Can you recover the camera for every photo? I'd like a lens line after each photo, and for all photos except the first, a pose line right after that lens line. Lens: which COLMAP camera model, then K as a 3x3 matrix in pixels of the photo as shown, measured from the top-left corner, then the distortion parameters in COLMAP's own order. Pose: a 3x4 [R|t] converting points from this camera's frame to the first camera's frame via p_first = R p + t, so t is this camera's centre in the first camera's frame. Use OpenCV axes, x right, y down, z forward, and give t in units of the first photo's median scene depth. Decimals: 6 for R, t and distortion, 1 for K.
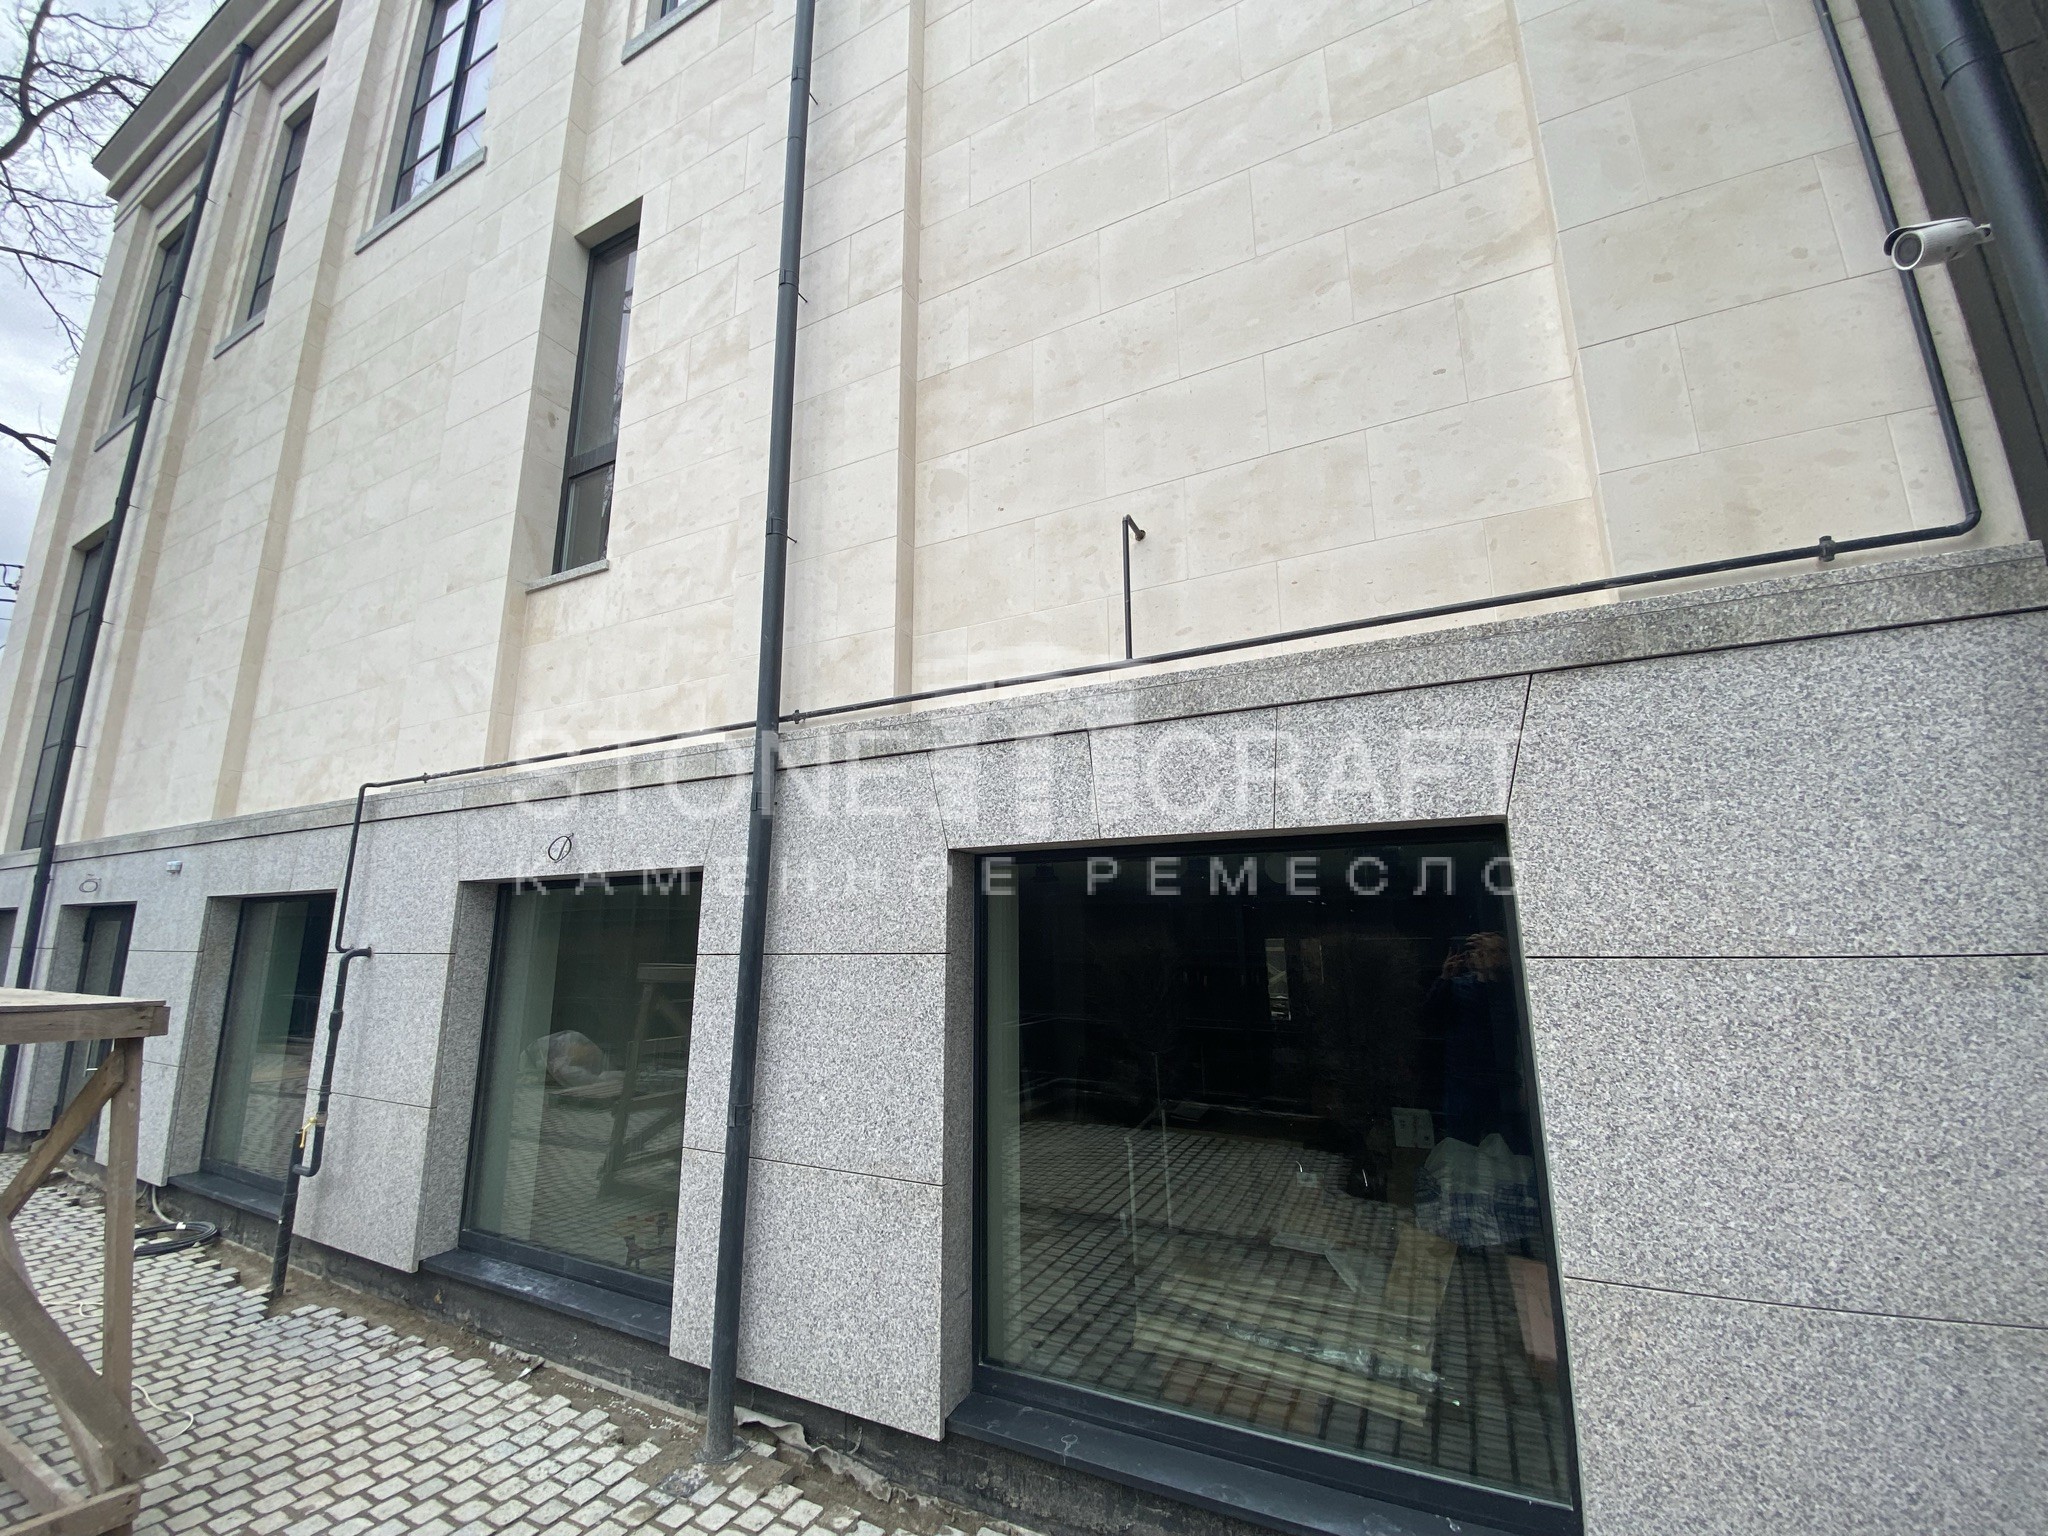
lens RADIAL K [[831.4, 0, 1024.0], [0, 831.4, 768.0], [0, 0, 1]] dist [0.019935, -0.020647]
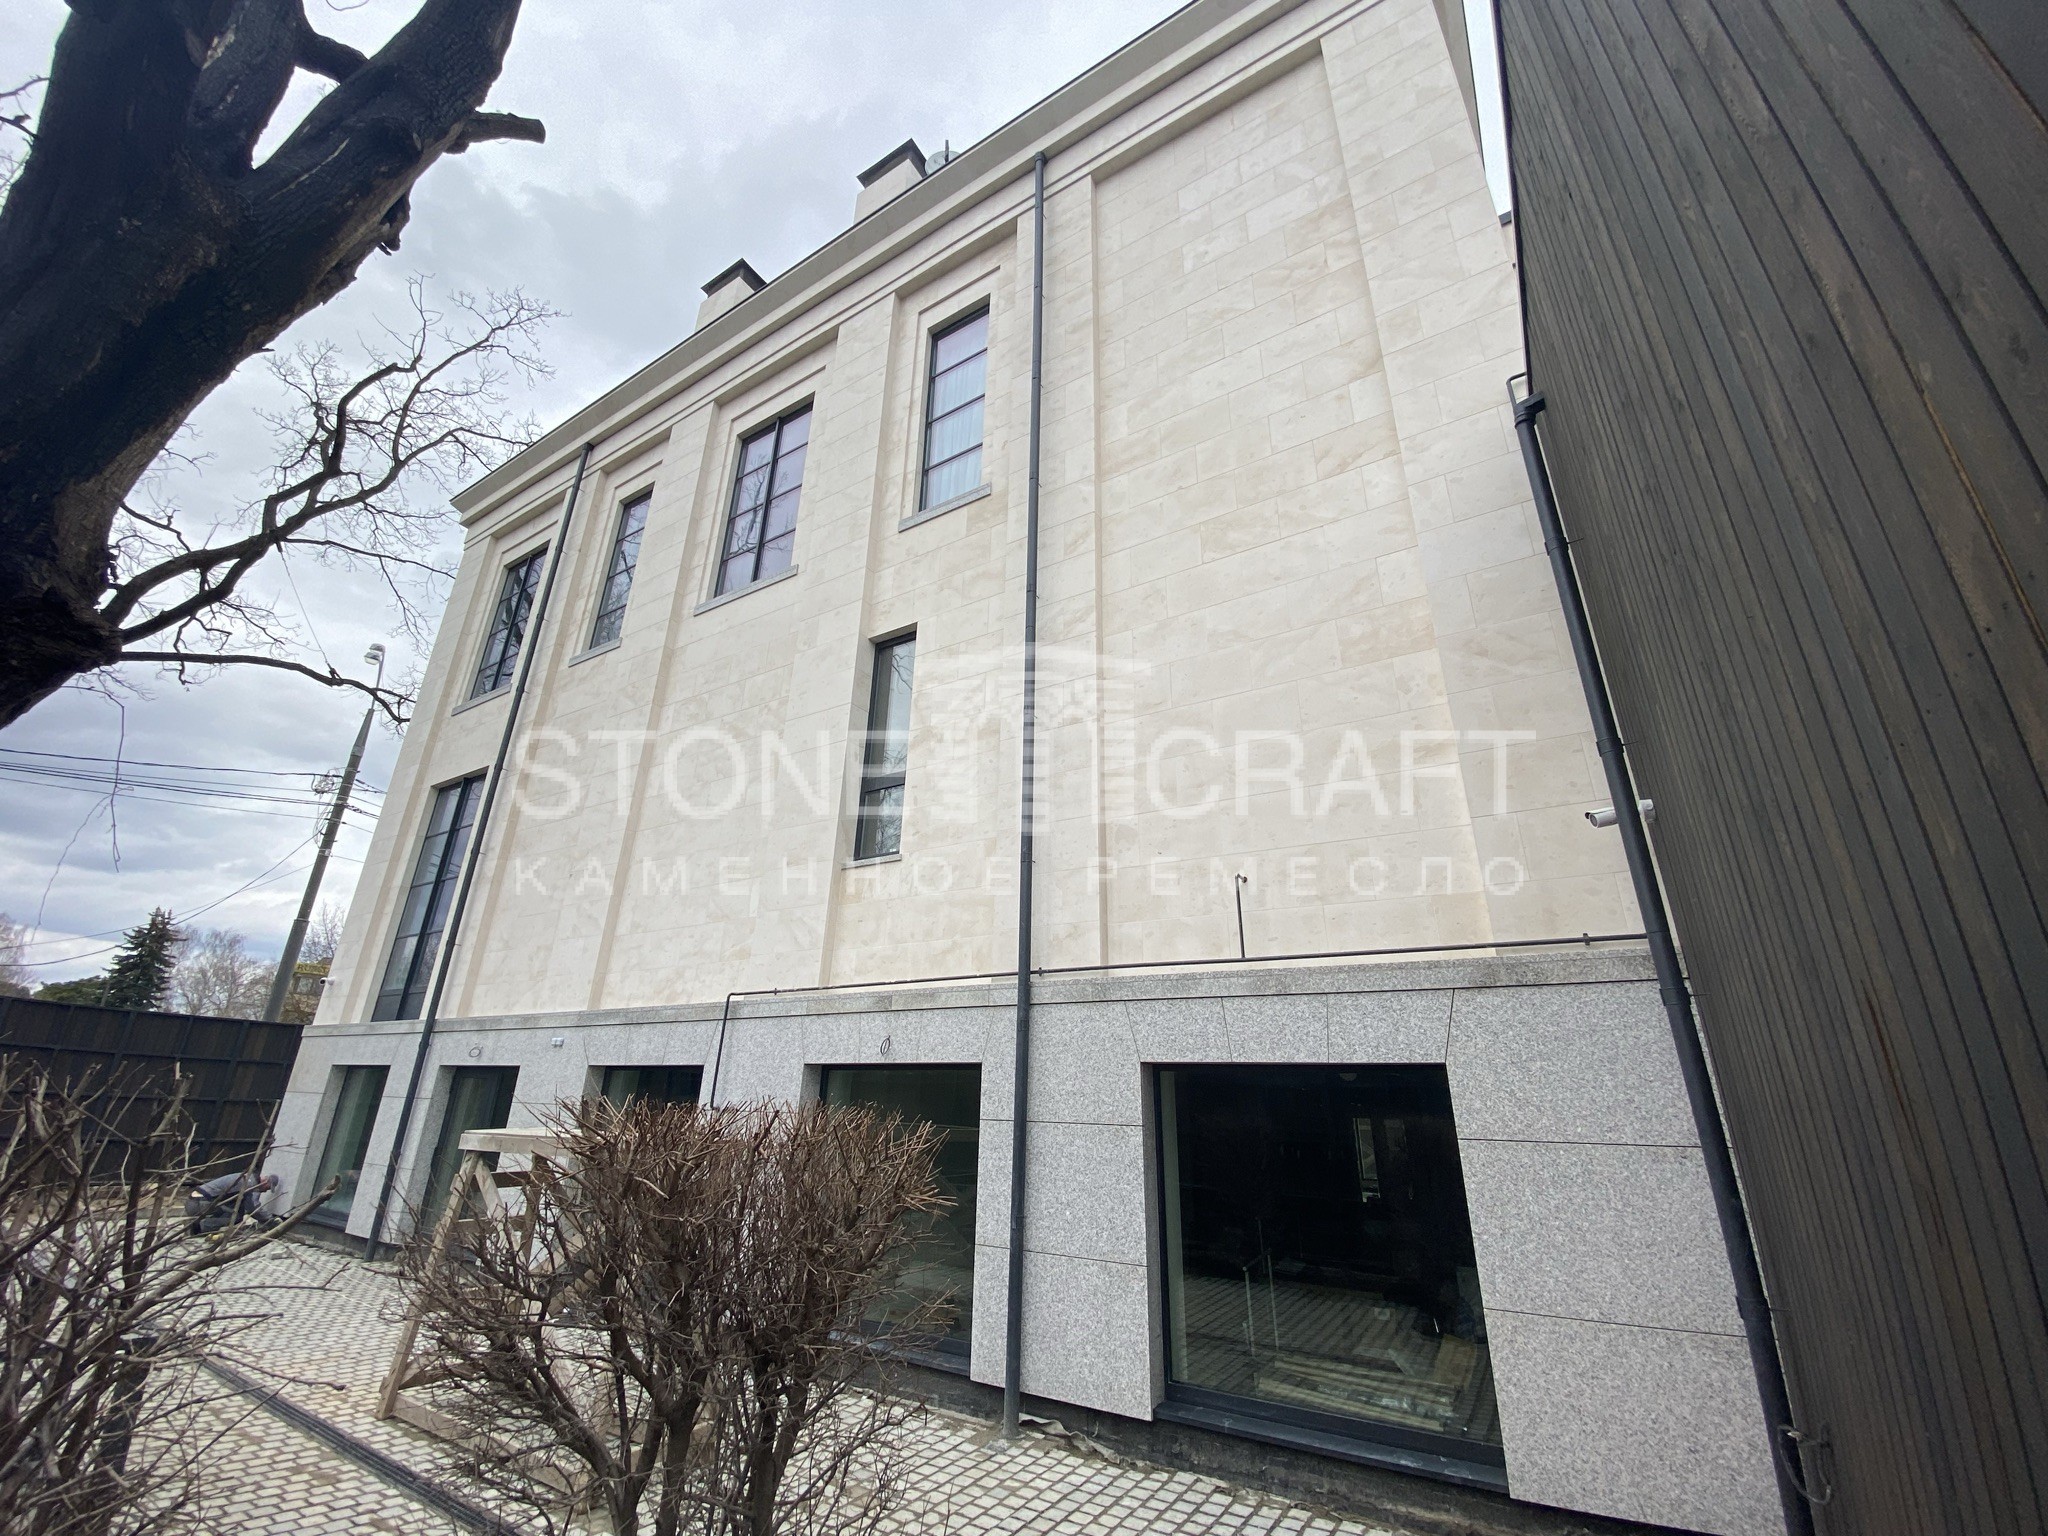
lens RADIAL K [[836.0, 0, 1015.5], [0, 836.0, 758.9], [0, 0, 1]] dist [0.020397, -0.020270]
pose [[0.995753, 0.001766, -0.092043, -0.193979], [-0.020049, 0.979977, -0.198098, -0.175142], [0.089851, 0.199102, 0.975851, -0.885115]]
